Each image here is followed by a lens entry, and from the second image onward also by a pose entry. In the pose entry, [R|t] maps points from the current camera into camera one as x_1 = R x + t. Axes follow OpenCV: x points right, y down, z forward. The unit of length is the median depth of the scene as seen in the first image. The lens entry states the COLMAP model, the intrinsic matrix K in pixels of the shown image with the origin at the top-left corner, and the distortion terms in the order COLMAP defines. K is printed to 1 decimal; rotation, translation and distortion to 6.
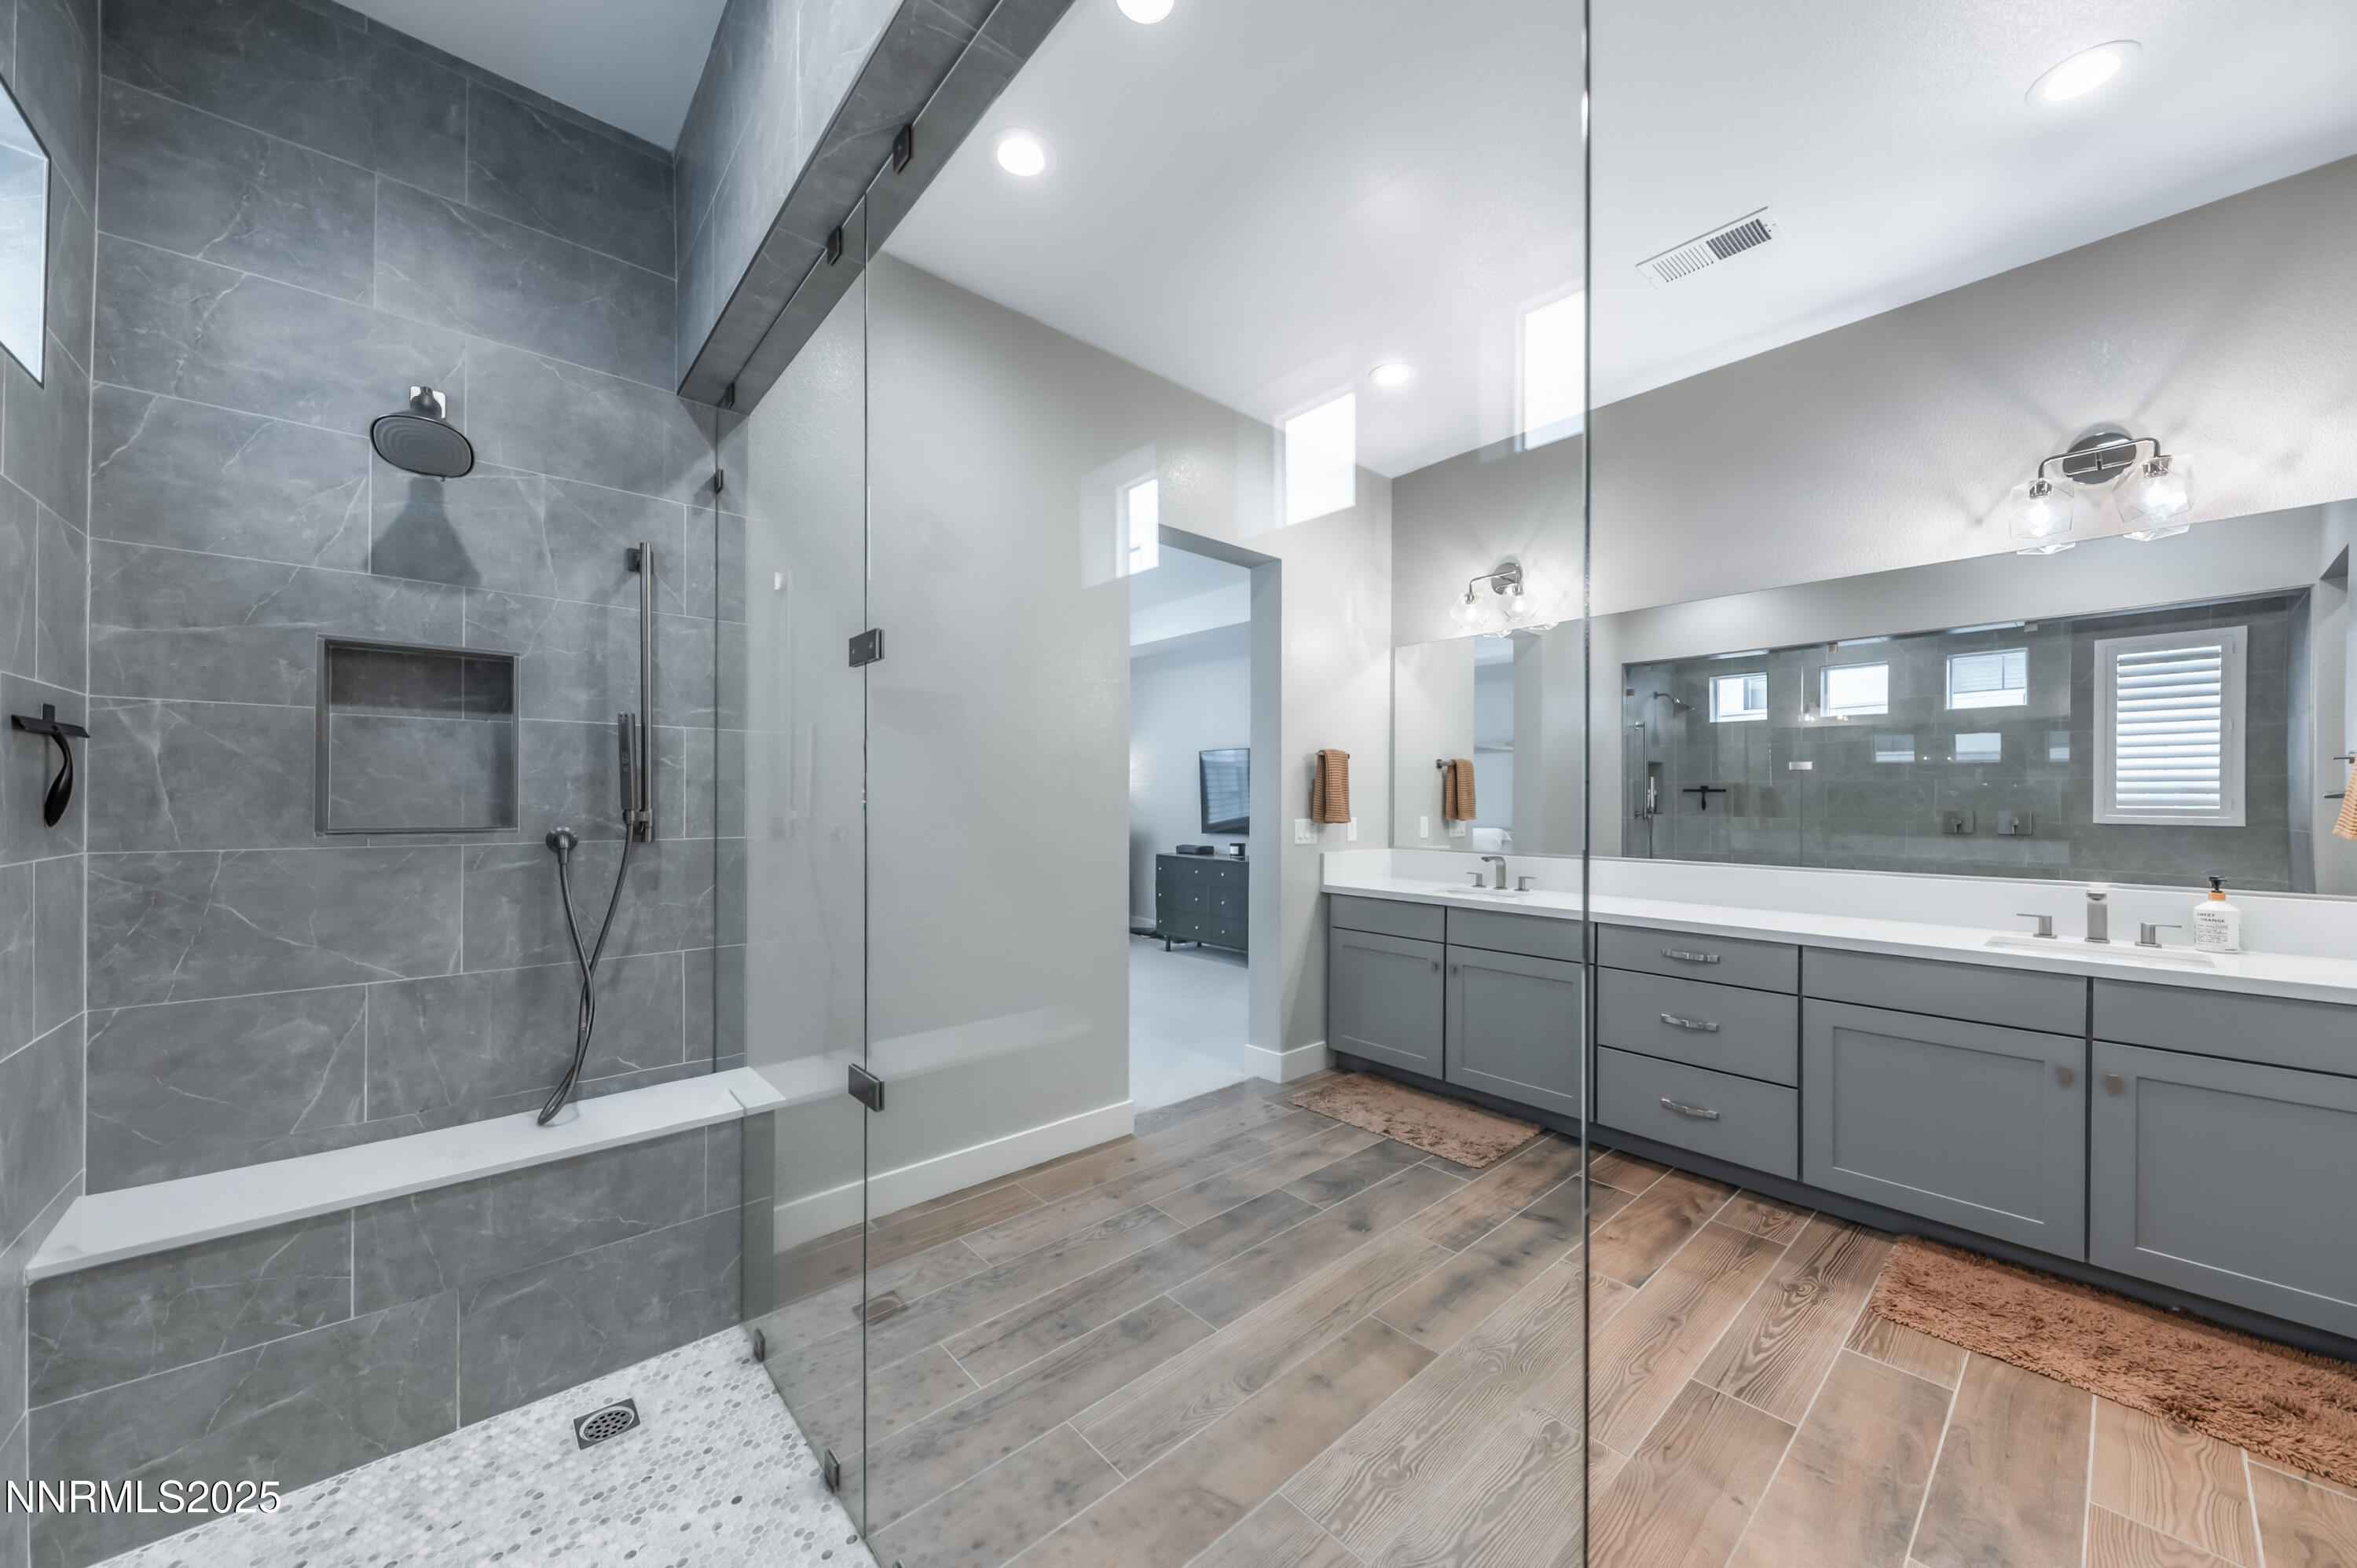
lens RADIAL K [[825.6, 0, 1169.9], [0, 825.6, 794.8], [0, 0, 1]] dist [0.002791, -0.000247]
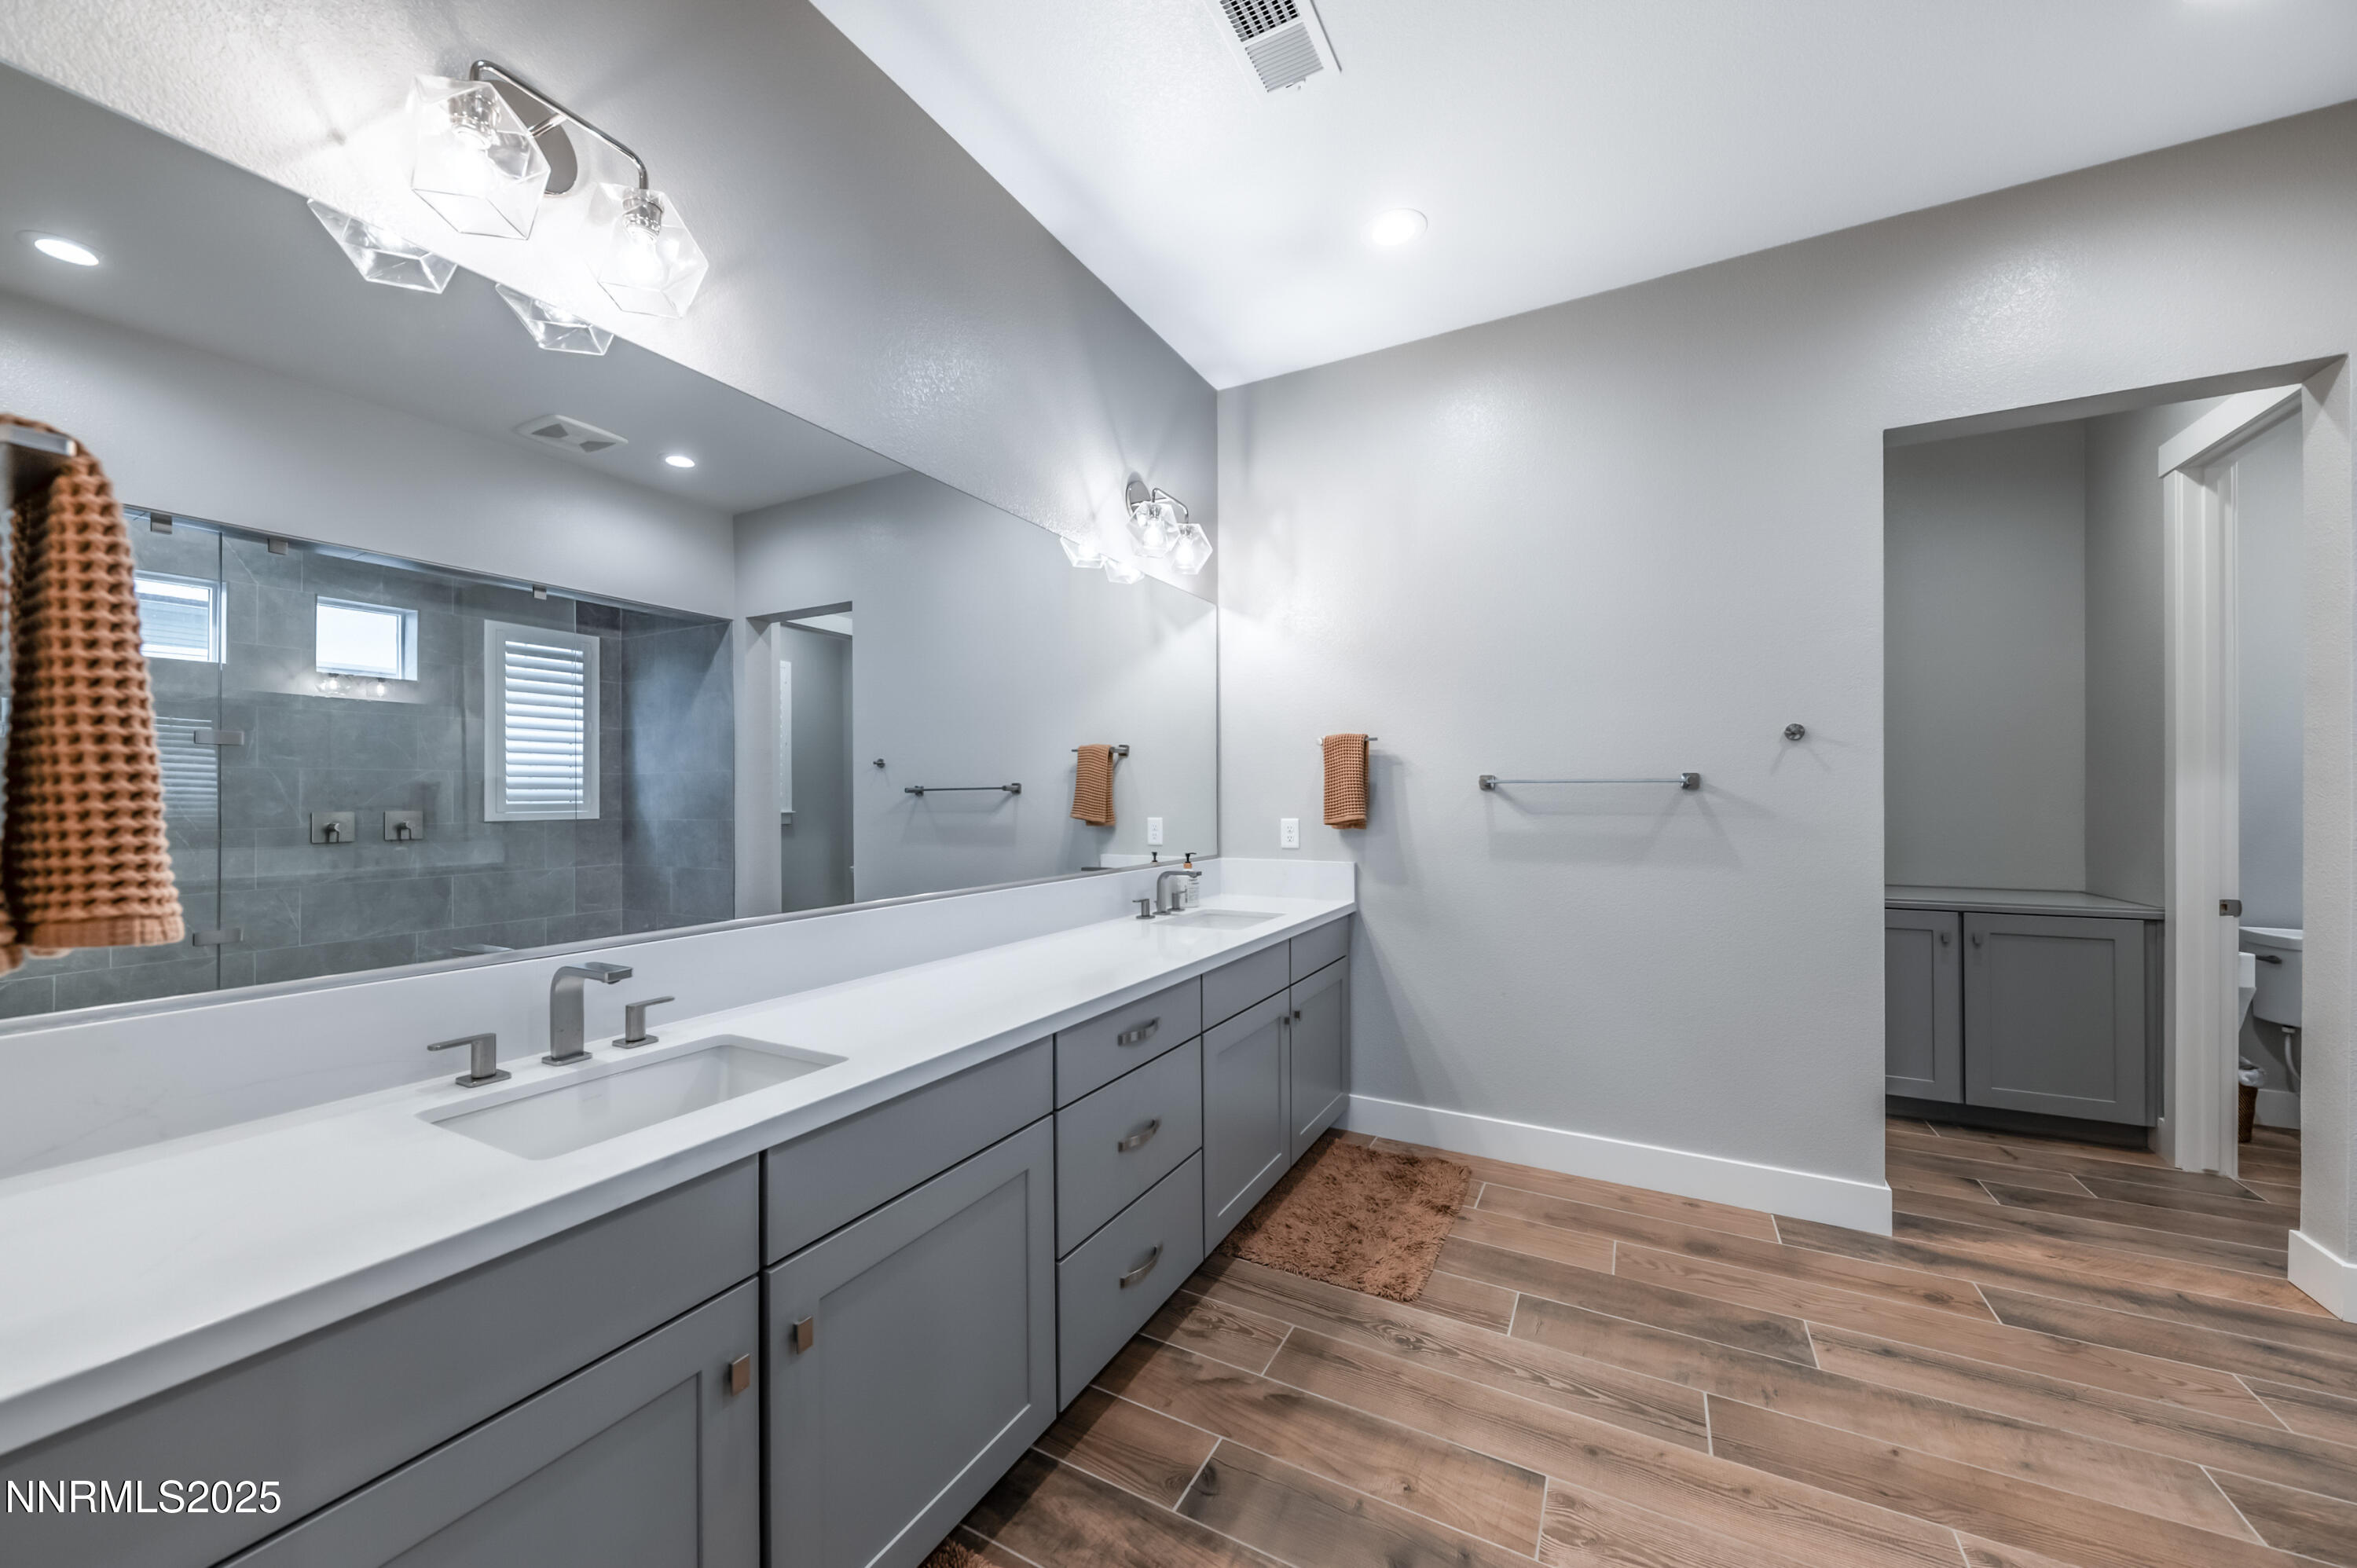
lens RADIAL K [[825.6, 0, 1183.6], [0, 825.6, 791.7], [0, 0, 1]] dist [0.002791, -0.000247]
pose [[-0.335607, 0.002692, 0.941998, -0.004120], [-0.001652, 0.999993, -0.003446, 0.007119], [-0.942001, -0.002712, -0.335600, 1.264046]]
